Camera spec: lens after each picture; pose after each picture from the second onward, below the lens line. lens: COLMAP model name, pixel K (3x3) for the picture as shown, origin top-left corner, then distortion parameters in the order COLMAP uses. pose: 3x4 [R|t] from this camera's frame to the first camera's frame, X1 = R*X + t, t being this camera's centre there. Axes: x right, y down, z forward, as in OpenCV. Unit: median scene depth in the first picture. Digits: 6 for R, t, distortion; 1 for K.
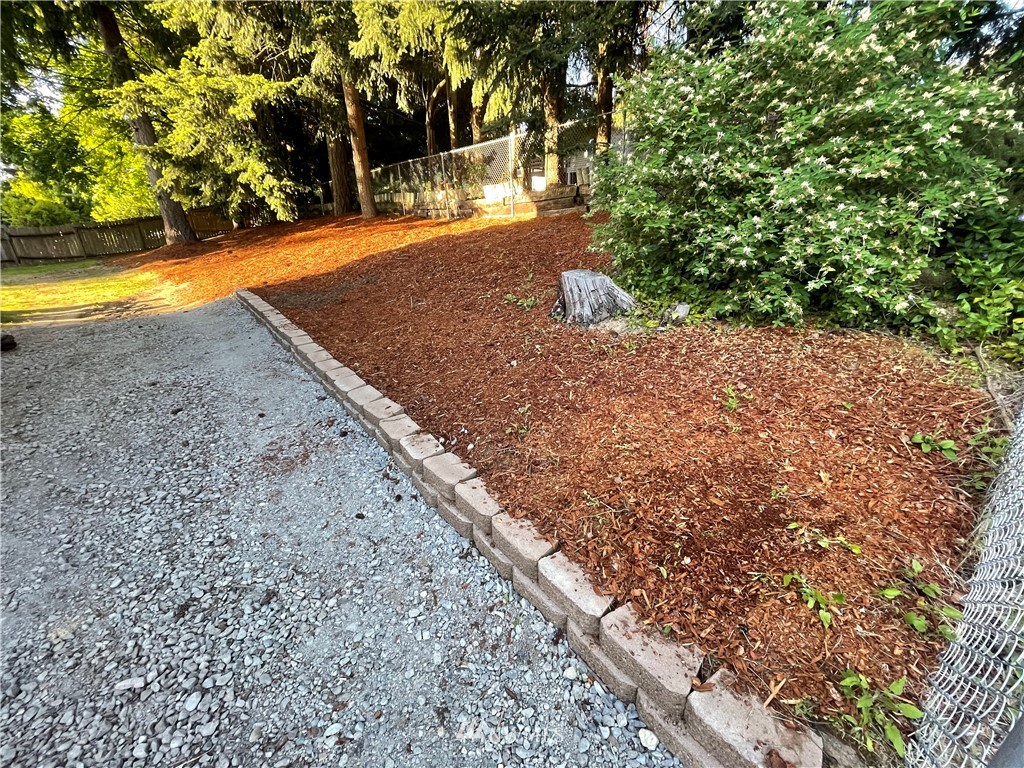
lens RADIAL K [[413.3, 0, 508.4], [0, 413.3, 382.0], [0, 0, 1]] dist [-0.001749, -0.000676]
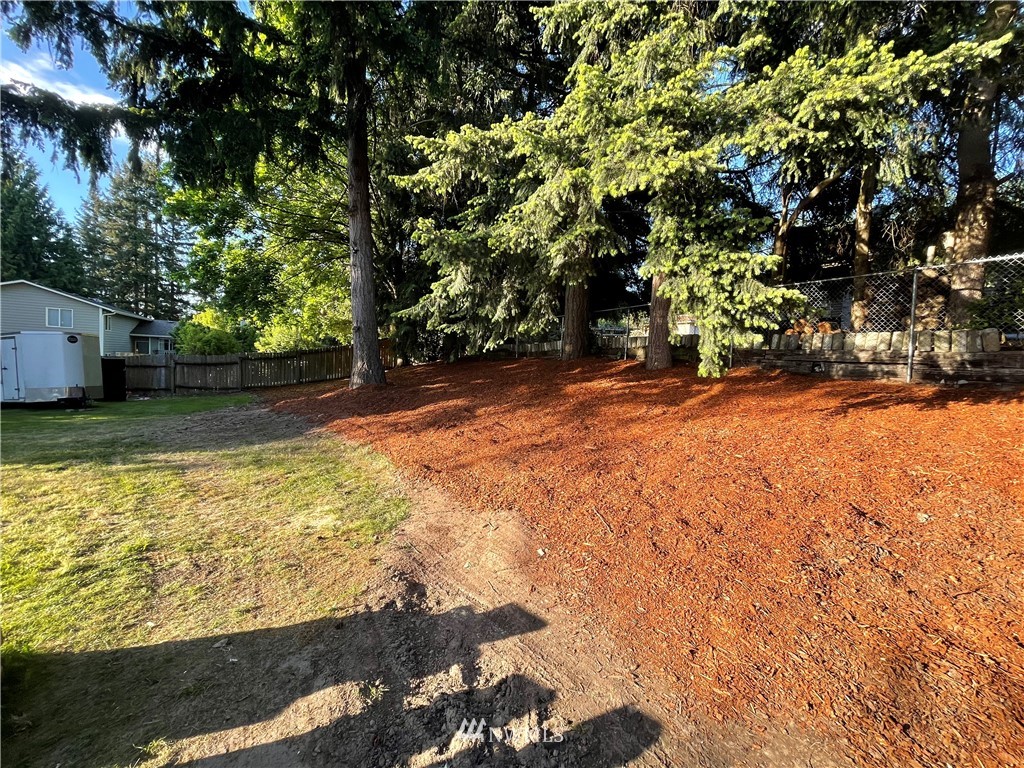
lens RADIAL K [[413.3, 0, 508.4], [0, 413.3, 382.0], [0, 0, 1]] dist [-0.001749, -0.000676]
pose [[0.983797, 0.052880, -0.171311, -0.259475], [-0.104738, 0.945022, -0.309779, -0.086630], [0.145512, 0.322702, 0.935248, 0.210076]]
